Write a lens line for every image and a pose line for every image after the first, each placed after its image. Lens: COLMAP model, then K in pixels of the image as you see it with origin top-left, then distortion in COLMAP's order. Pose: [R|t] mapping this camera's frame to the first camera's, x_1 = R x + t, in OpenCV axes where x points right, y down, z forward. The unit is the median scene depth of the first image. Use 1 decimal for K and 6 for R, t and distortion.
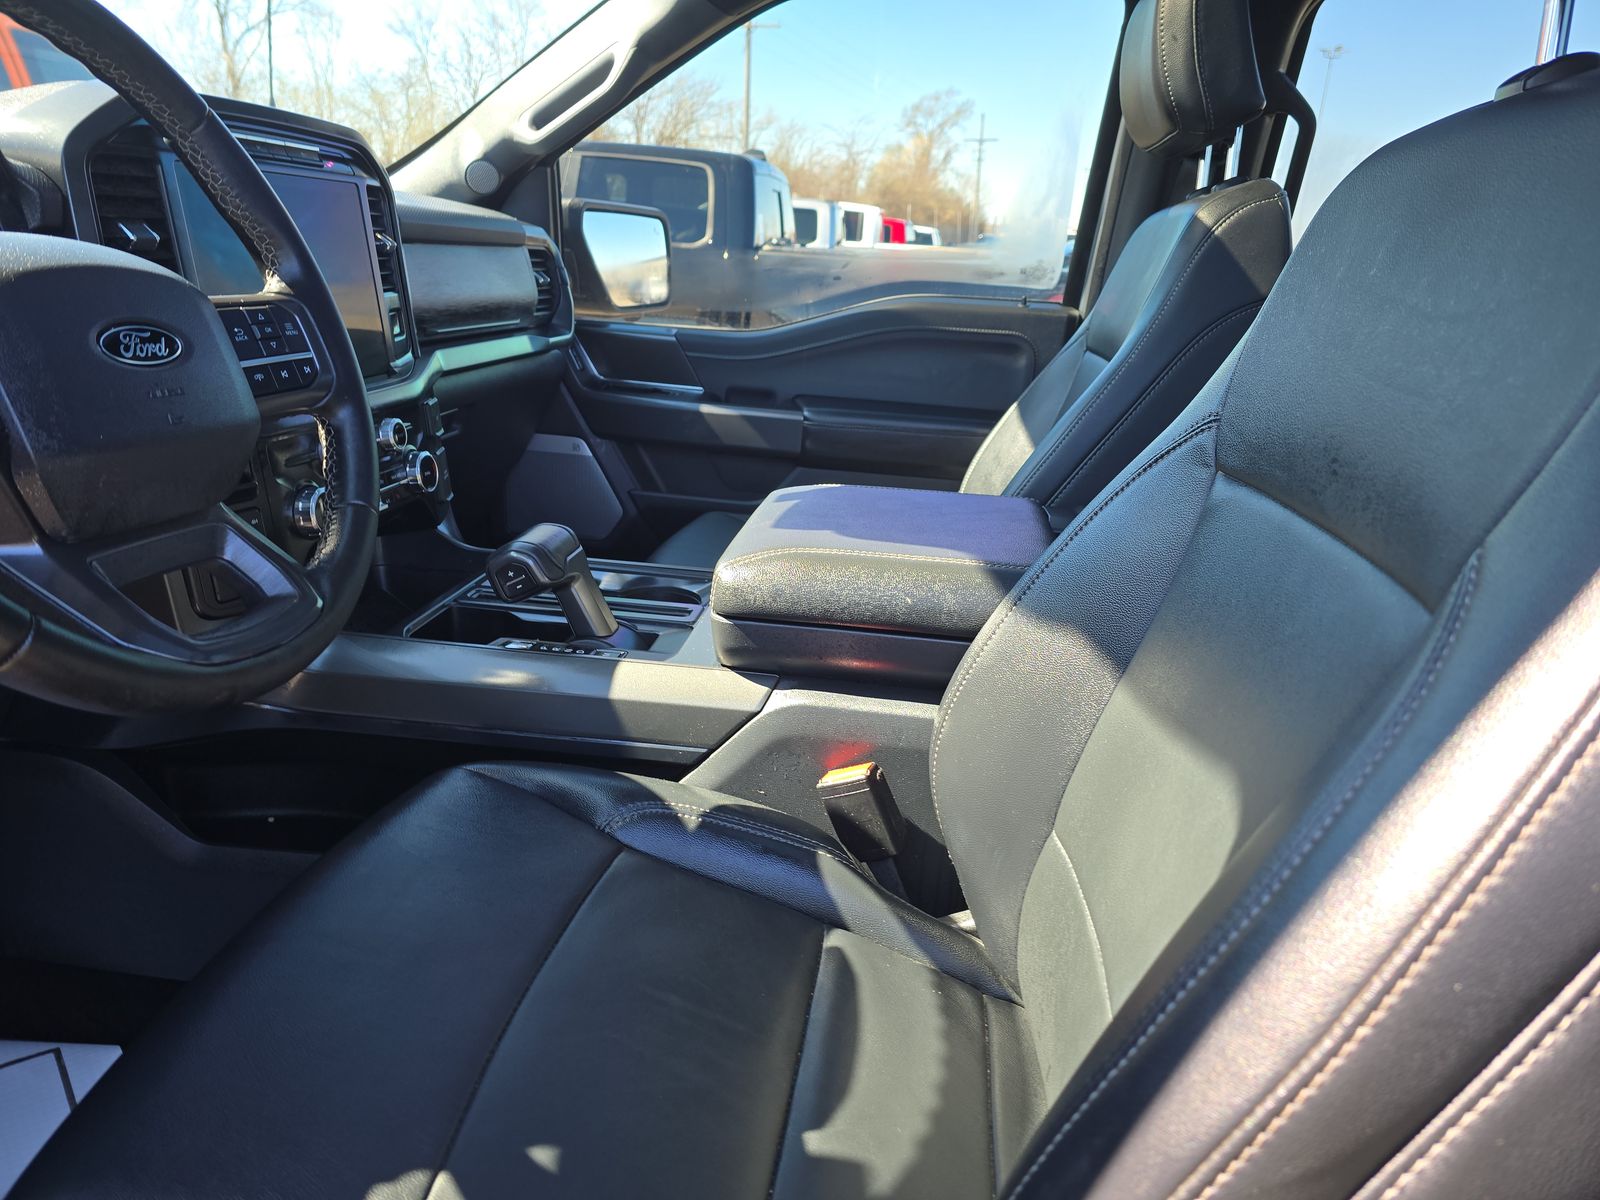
lens RADIAL K [[1069.6, 0, 800.6], [0, 1069.6, 589.2], [0, 0, 1]] dist [0.084091, -0.093278]
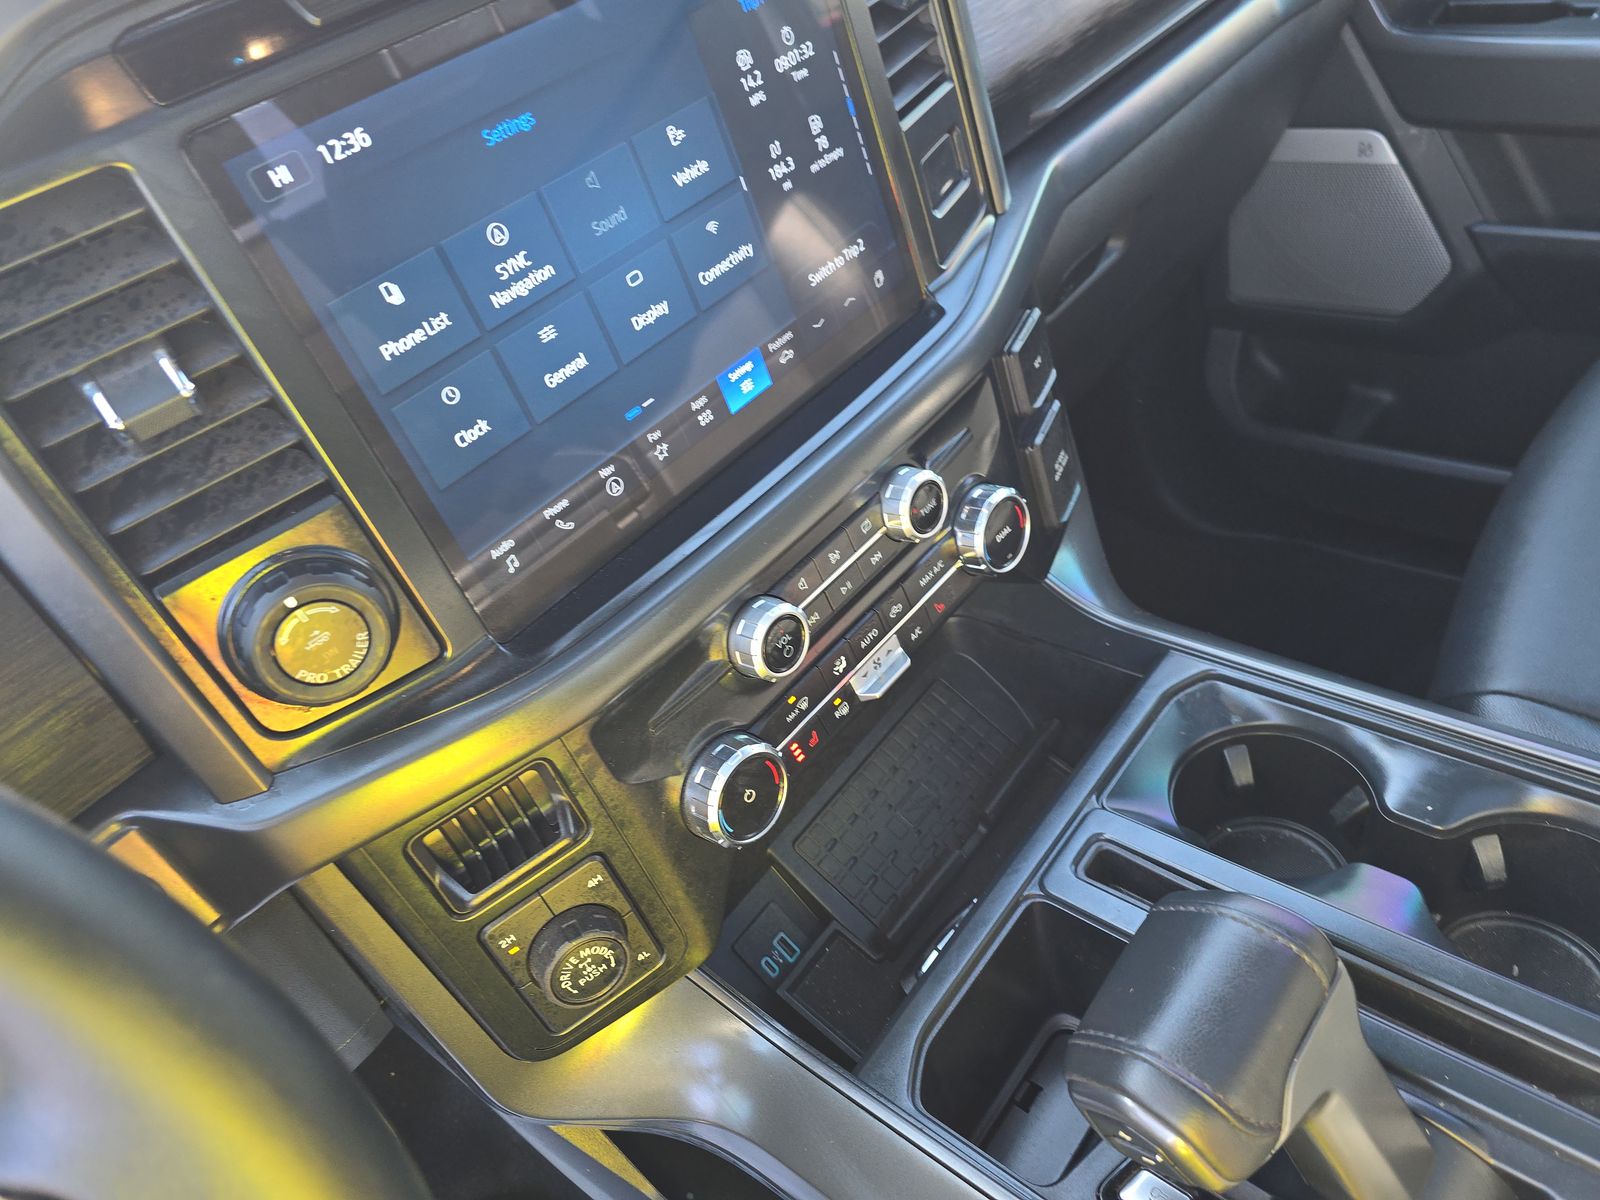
lens RADIAL K [[1069.6, 0, 800.6], [0, 1069.6, 589.2], [0, 0, 1]] dist [0.084091, -0.093278]
pose [[0.792976, 0.130325, -0.595151, -0.078870], [0.127255, 0.919878, 0.370987, -0.164014], [0.595814, -0.369919, 0.712857, 0.357258]]
